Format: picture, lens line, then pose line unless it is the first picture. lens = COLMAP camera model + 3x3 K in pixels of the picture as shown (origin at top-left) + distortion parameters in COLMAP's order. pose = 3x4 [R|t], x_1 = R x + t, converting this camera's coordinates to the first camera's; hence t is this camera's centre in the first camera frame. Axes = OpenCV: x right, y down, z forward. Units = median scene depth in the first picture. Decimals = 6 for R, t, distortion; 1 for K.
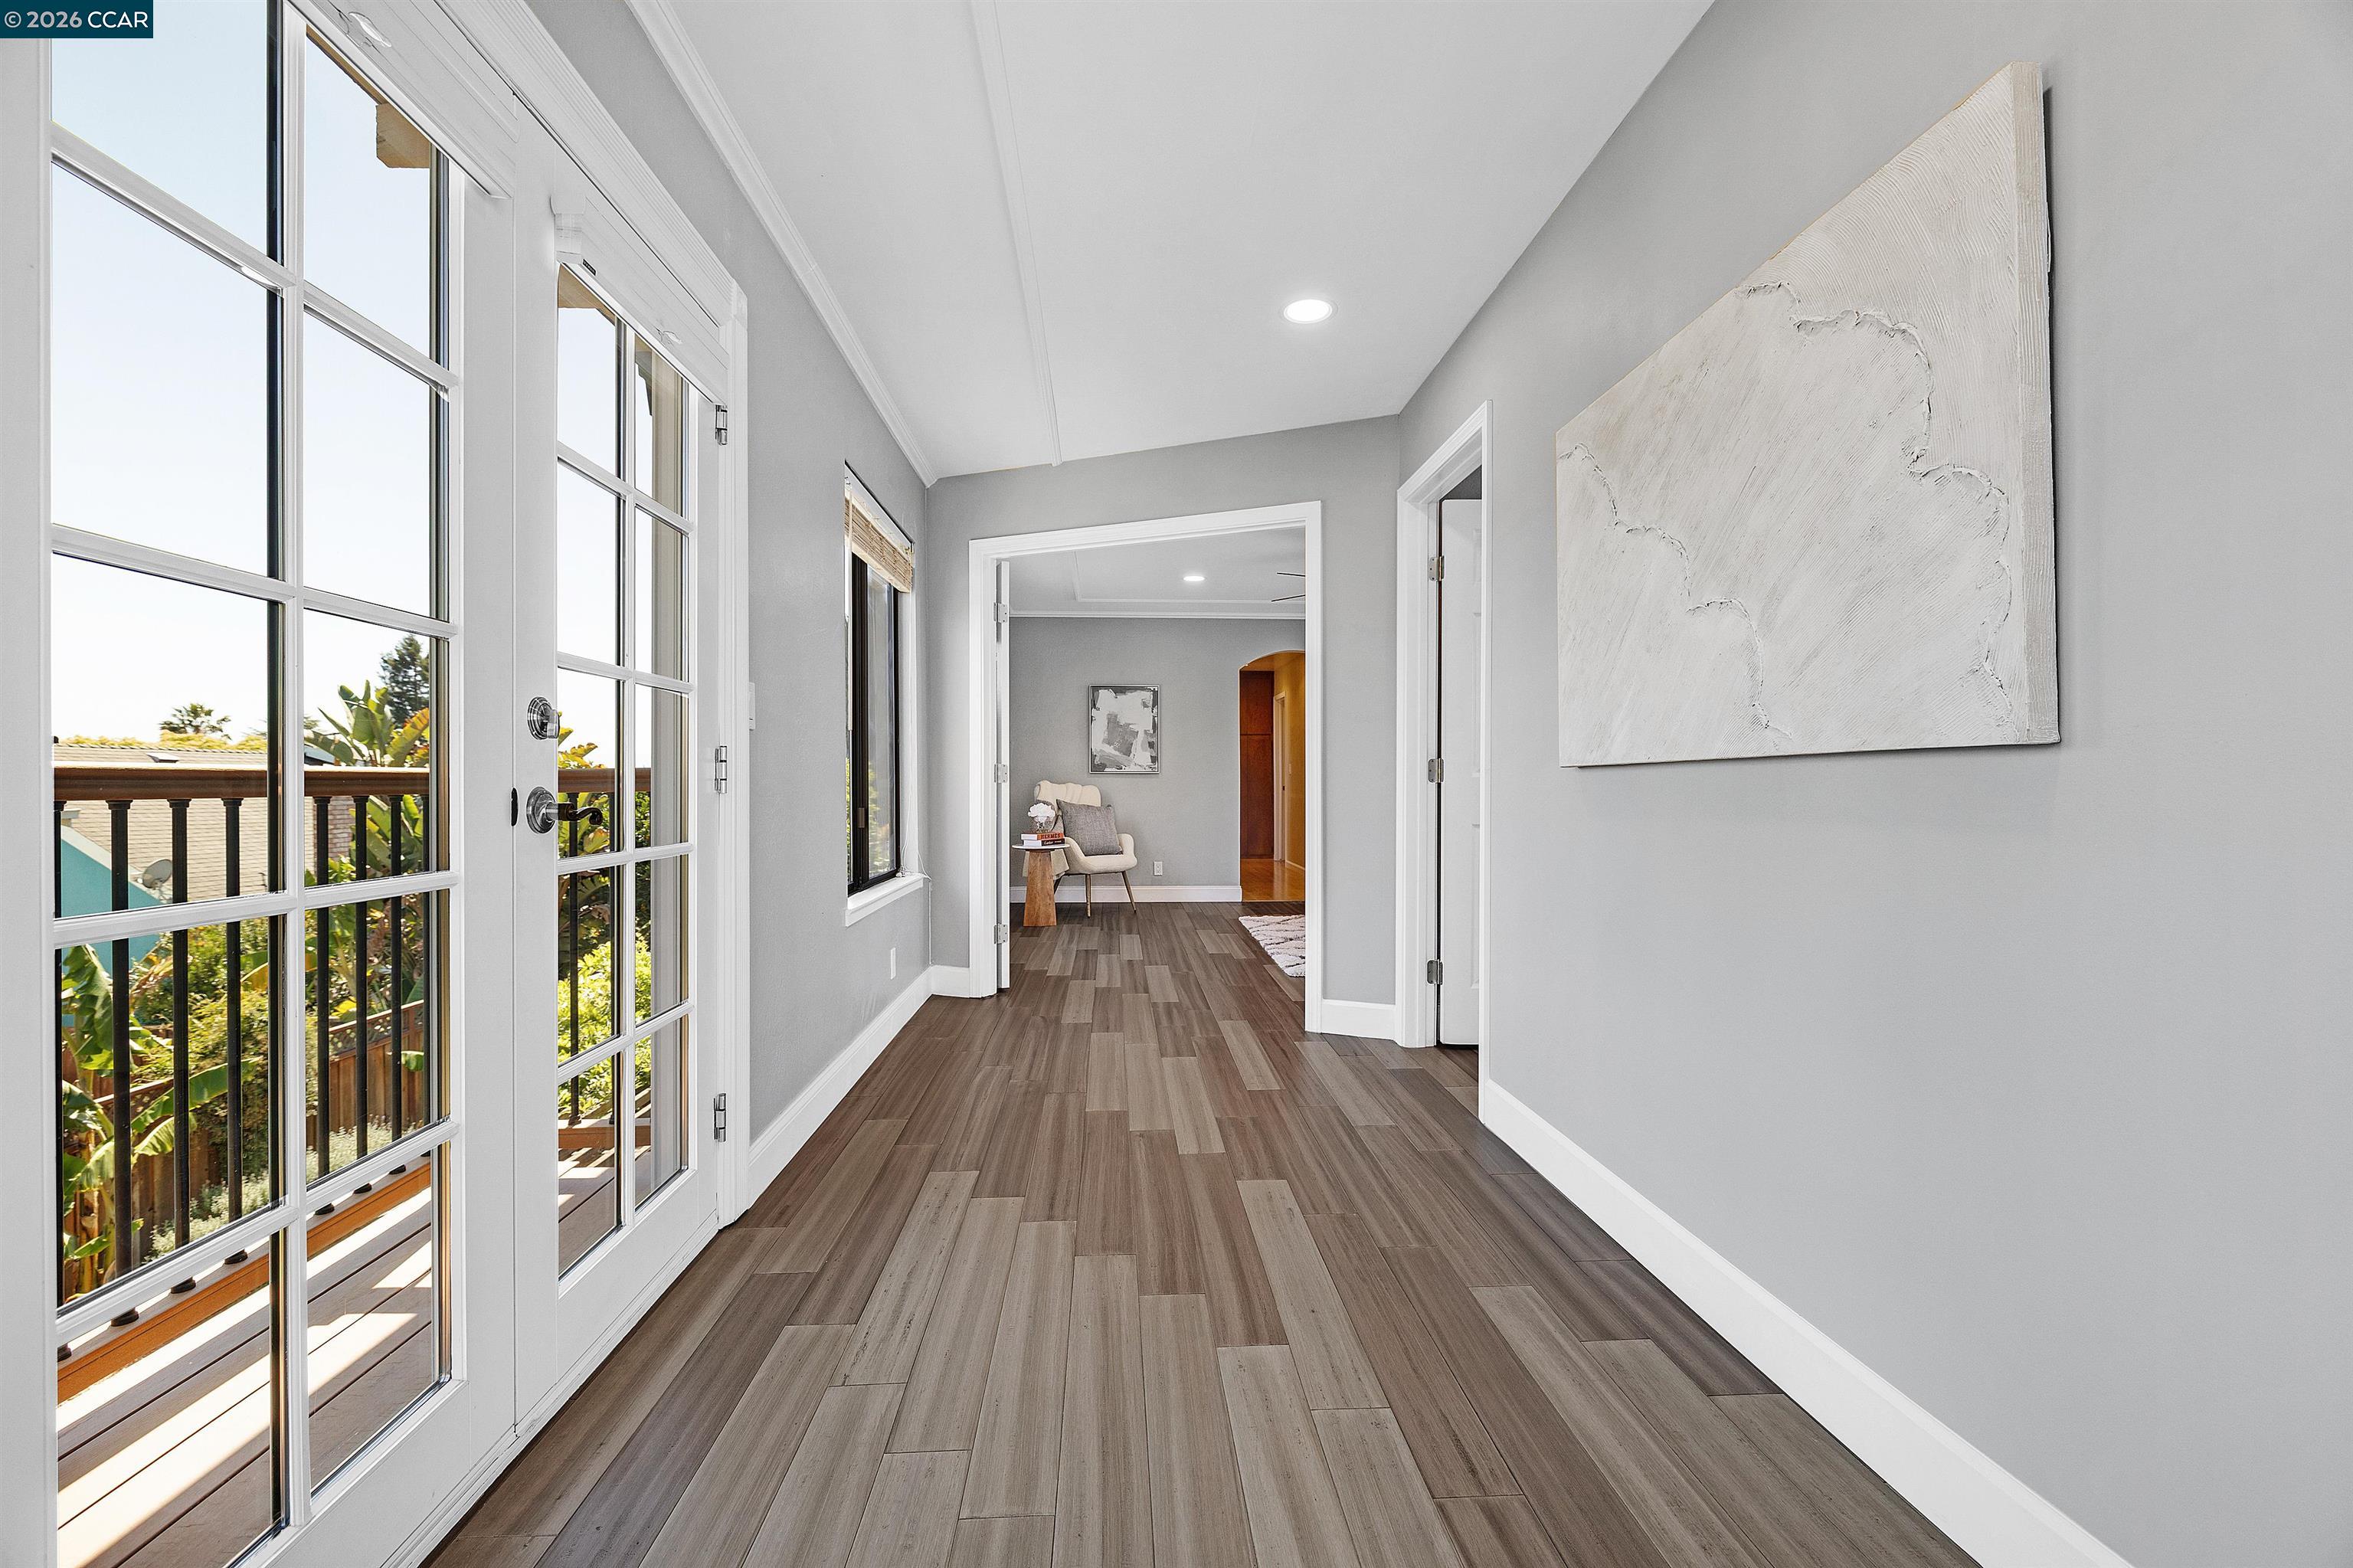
lens RADIAL K [[980.5, 0, 1177.3], [0, 980.5, 783.1], [0, 0, 1]] dist [-0.002270, 0.000433]
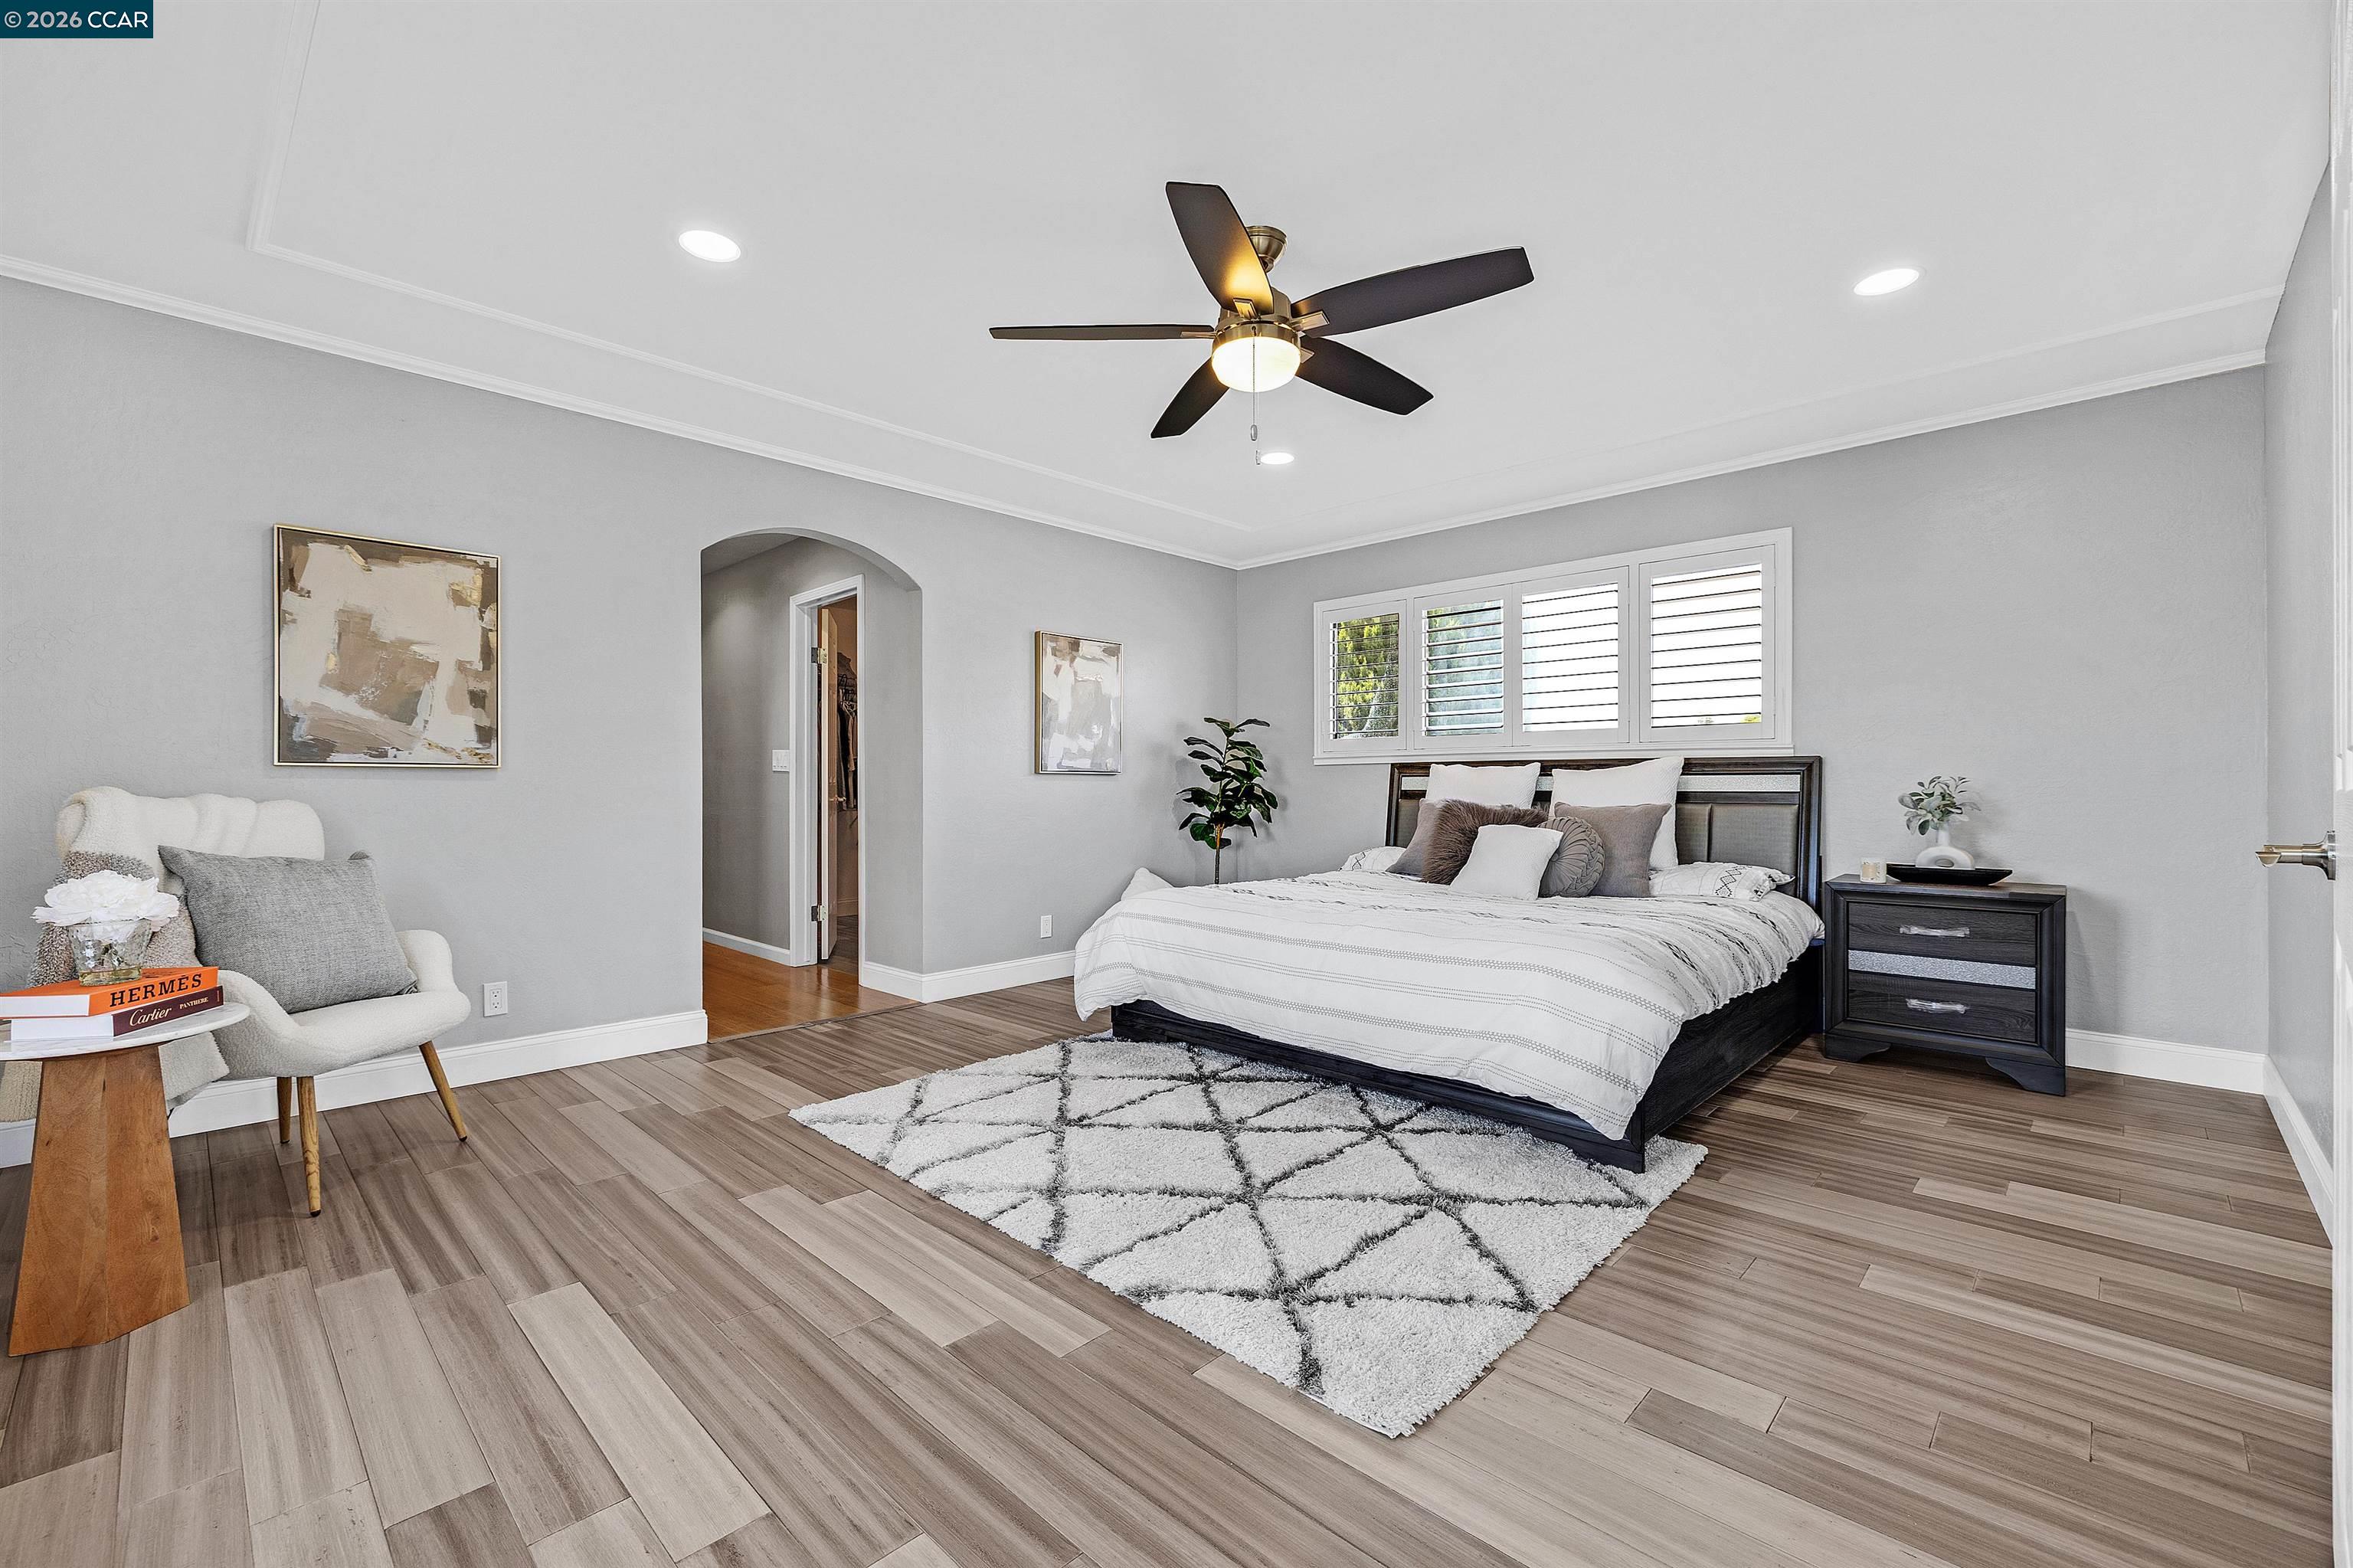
lens RADIAL K [[980.5, 0, 1170.1], [0, 980.5, 777.1], [0, 0, 1]] dist [-0.002270, 0.000433]
pose [[0.744145, 0.003942, 0.668006, -0.084774], [0.000357, 0.999980, -0.006299, -0.003543], [-0.668018, 0.004926, 0.744129, 0.506239]]
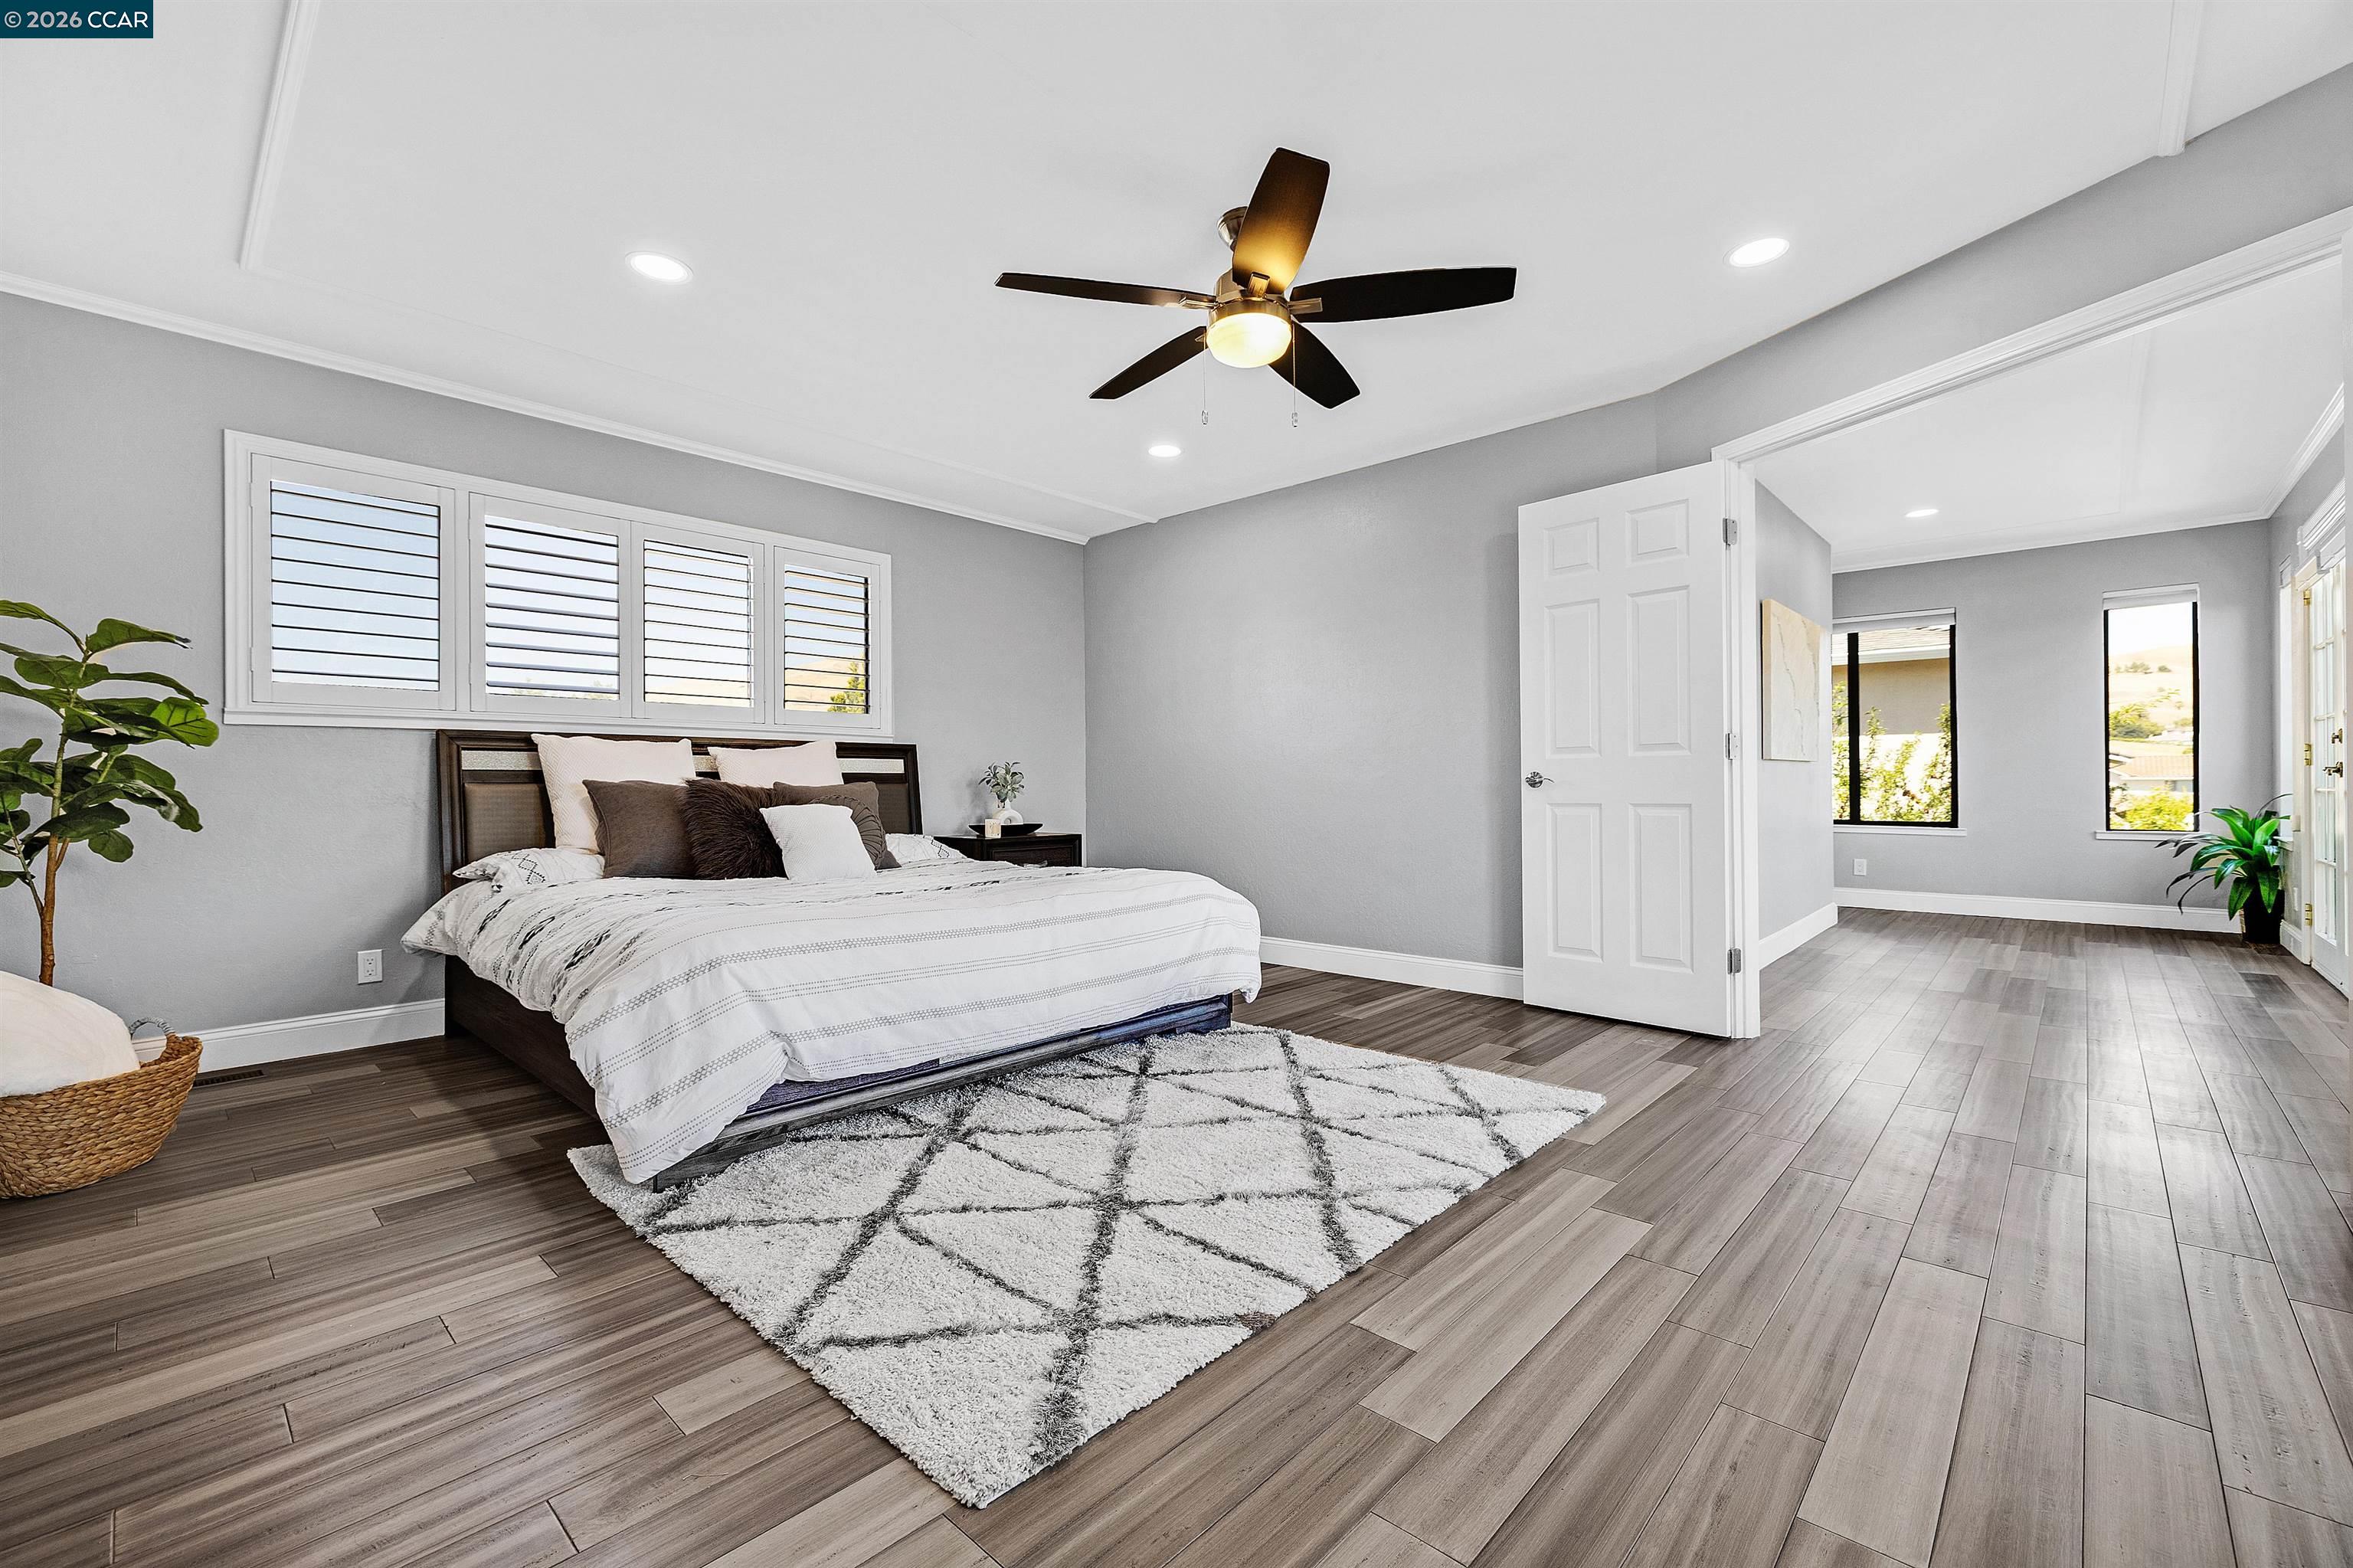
lens RADIAL K [[980.5, 0, 1172.0], [0, 980.5, 788.6], [0, 0, 1]] dist [-0.002270, 0.000433]
pose [[-0.679279, 0.006473, 0.733851, -0.074808], [0.007991, 0.999967, -0.001424, 0.012199], [-0.733836, 0.004897, -0.679309, 0.945586]]
